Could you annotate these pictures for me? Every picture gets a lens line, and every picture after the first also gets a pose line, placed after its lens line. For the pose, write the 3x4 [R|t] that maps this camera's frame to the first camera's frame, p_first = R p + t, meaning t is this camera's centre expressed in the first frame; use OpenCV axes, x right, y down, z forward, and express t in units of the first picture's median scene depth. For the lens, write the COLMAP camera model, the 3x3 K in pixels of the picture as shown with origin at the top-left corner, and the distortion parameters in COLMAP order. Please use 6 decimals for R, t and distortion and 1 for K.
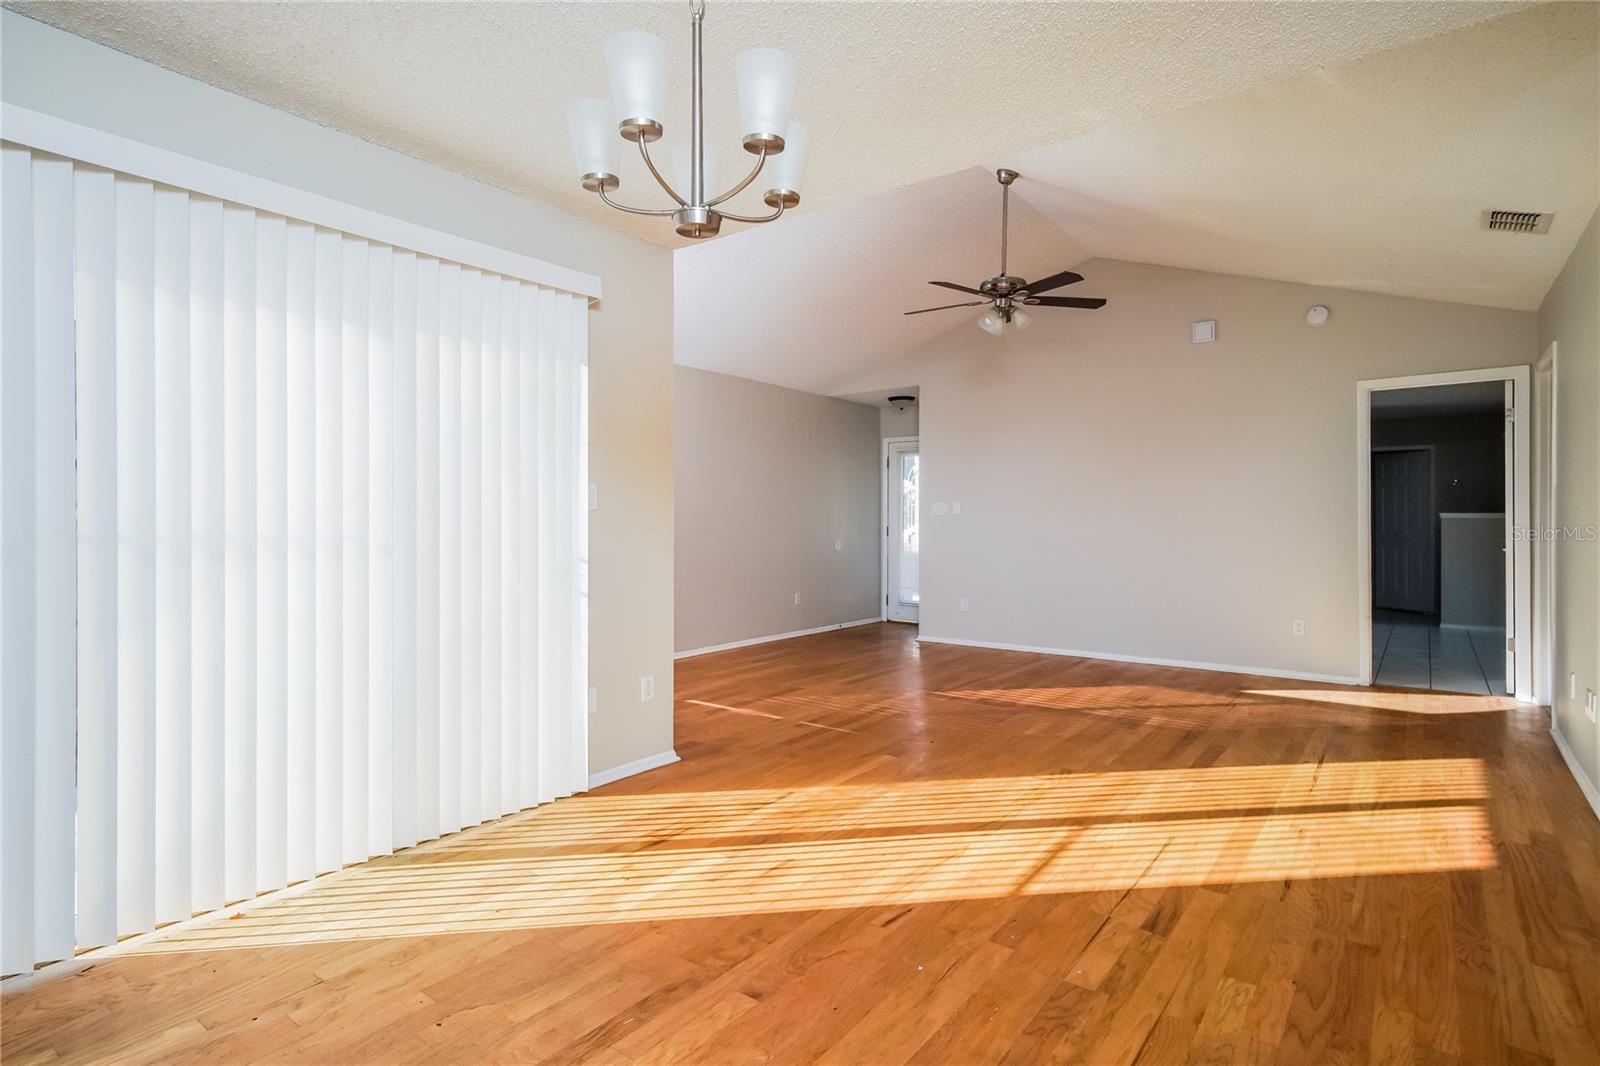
lens RADIAL K [[809.2, 0, 797.9], [0, 809.2, 518.4], [0, 0, 1]] dist [0.016955, 0.000528]
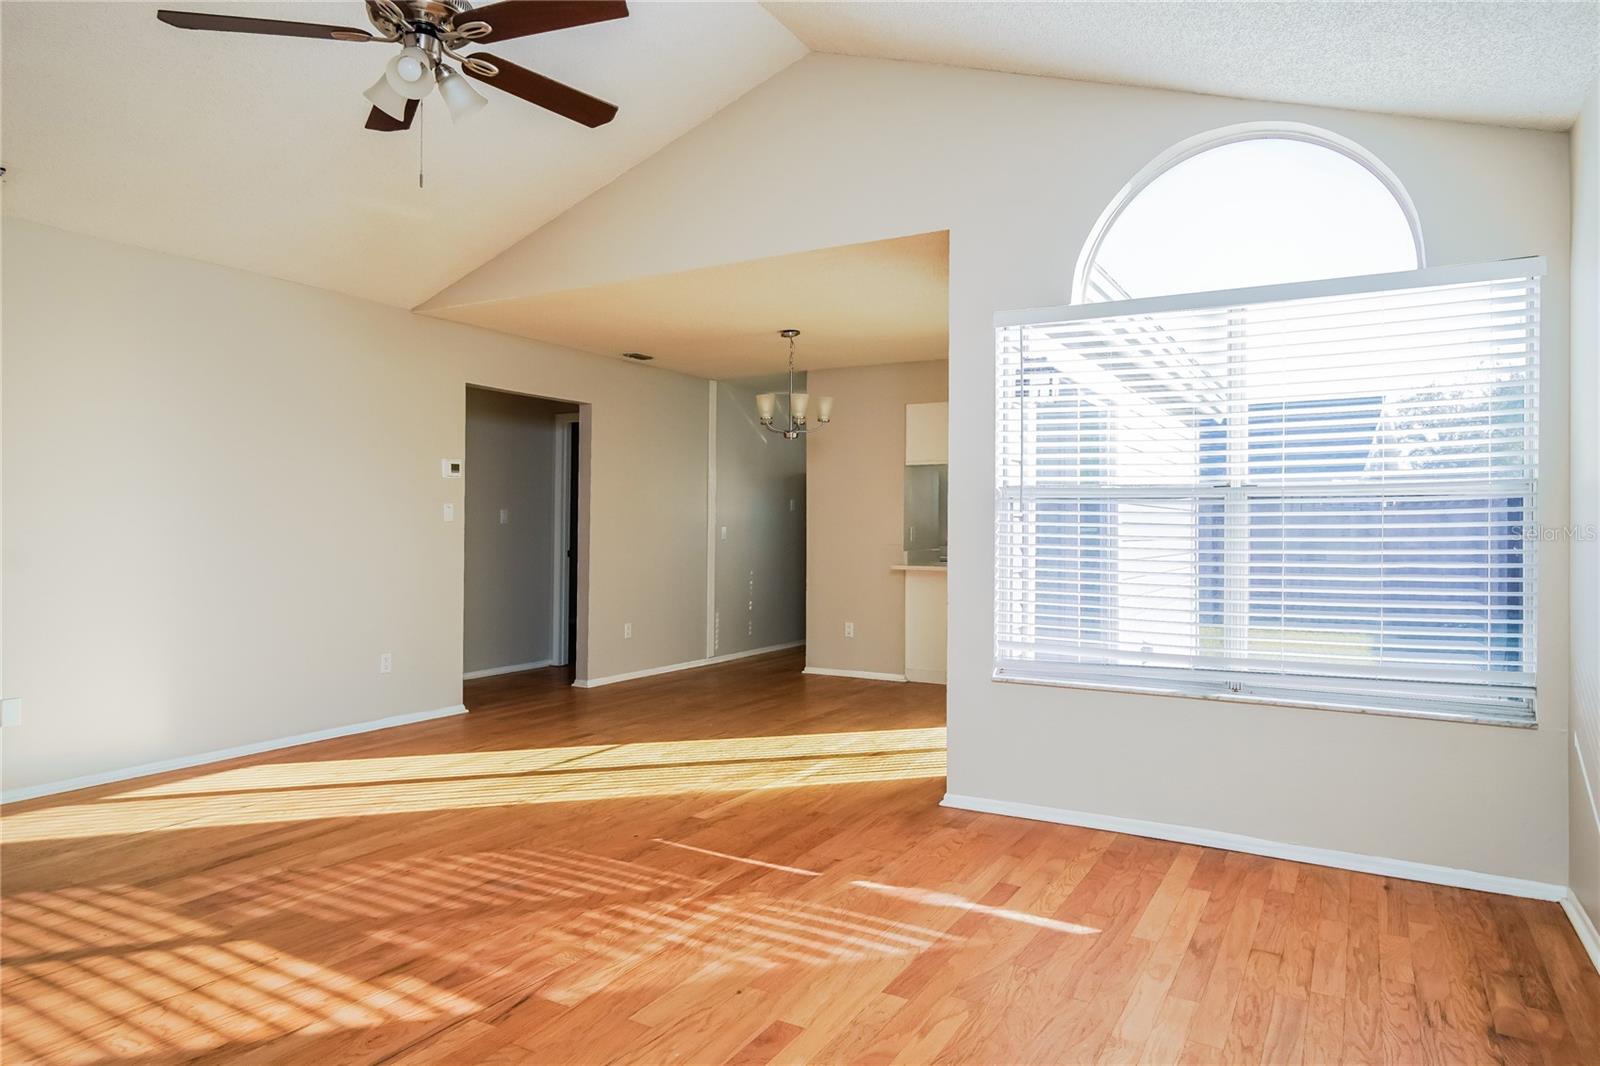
lens RADIAL K [[991.8, 0, 800.0], [0, 991.8, 533.0], [0, 0, 1]] dist [0.000368, -0.000392]
pose [[-0.989534, -0.007390, -0.144110, 0.213524], [-0.007712, 0.999969, 0.001678, 0.002780], [0.144093, 0.002771, -0.989560, 2.714935]]
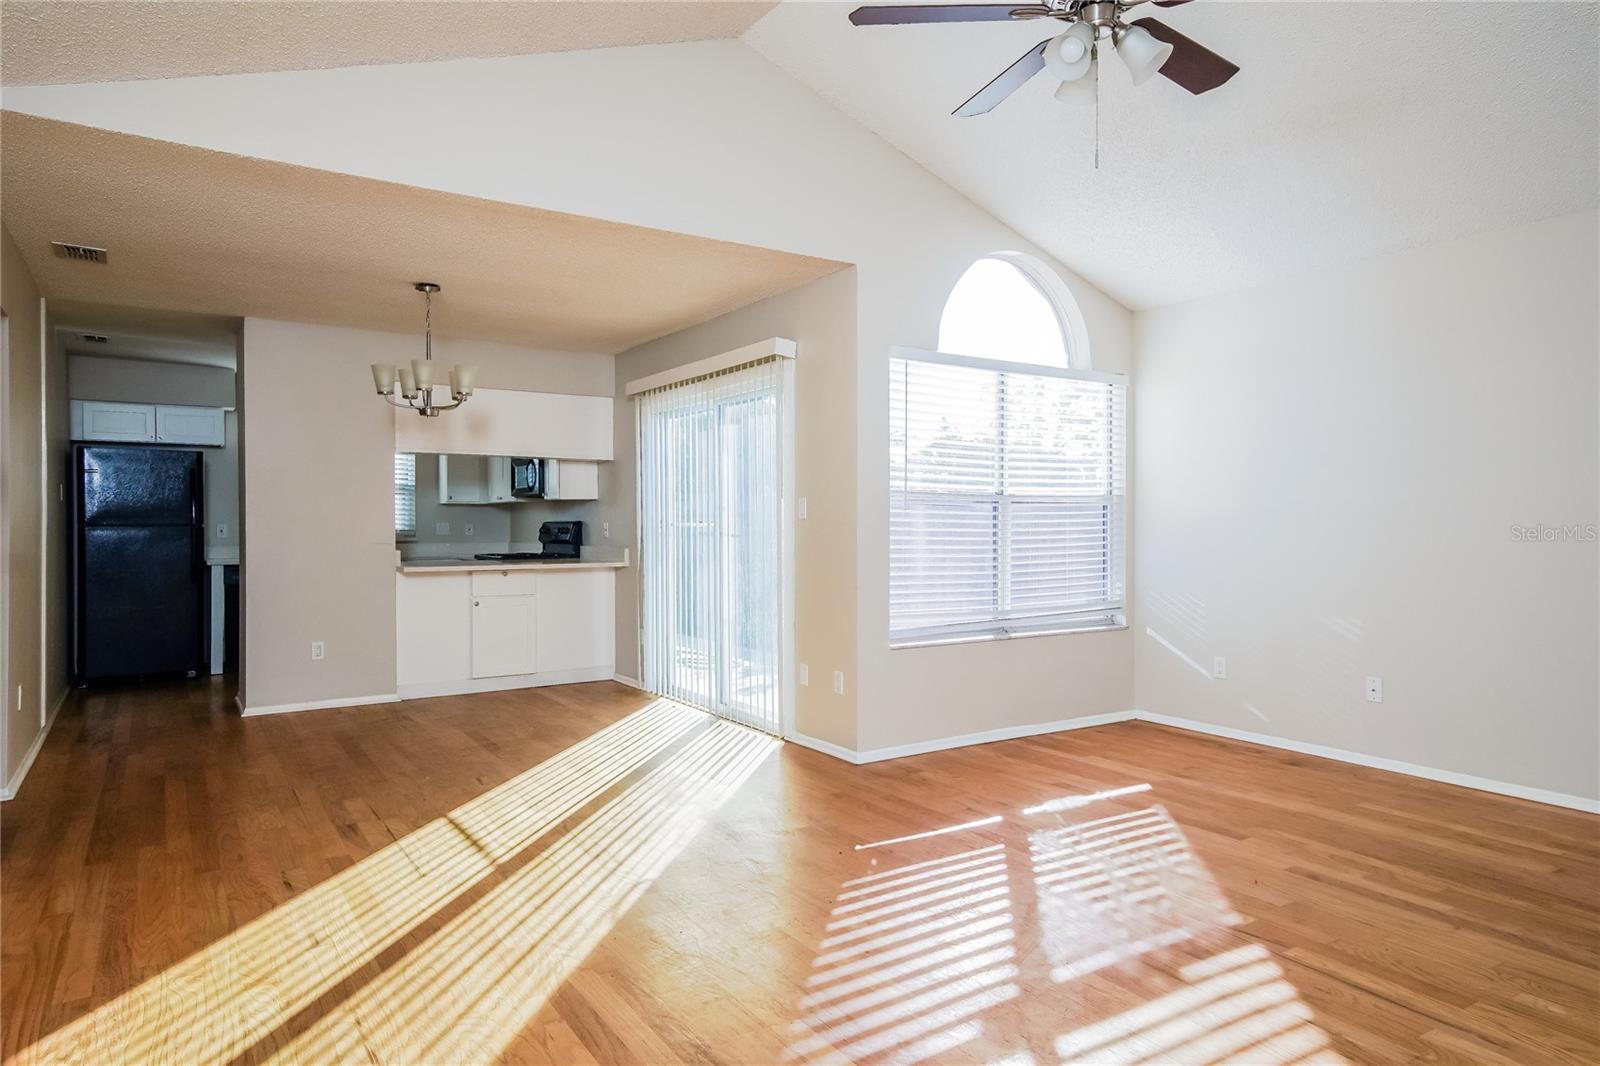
lens RADIAL K [[973.4, 0, 800.0], [0, 973.4, 533.0], [0, 0, 1]] dist [0.033113, 0.000530]
pose [[-0.330226, 0.009929, -0.943850, 1.367556], [0.003421, 0.999951, 0.009322, -0.004632], [0.943896, -0.000150, -0.330243, 1.776760]]
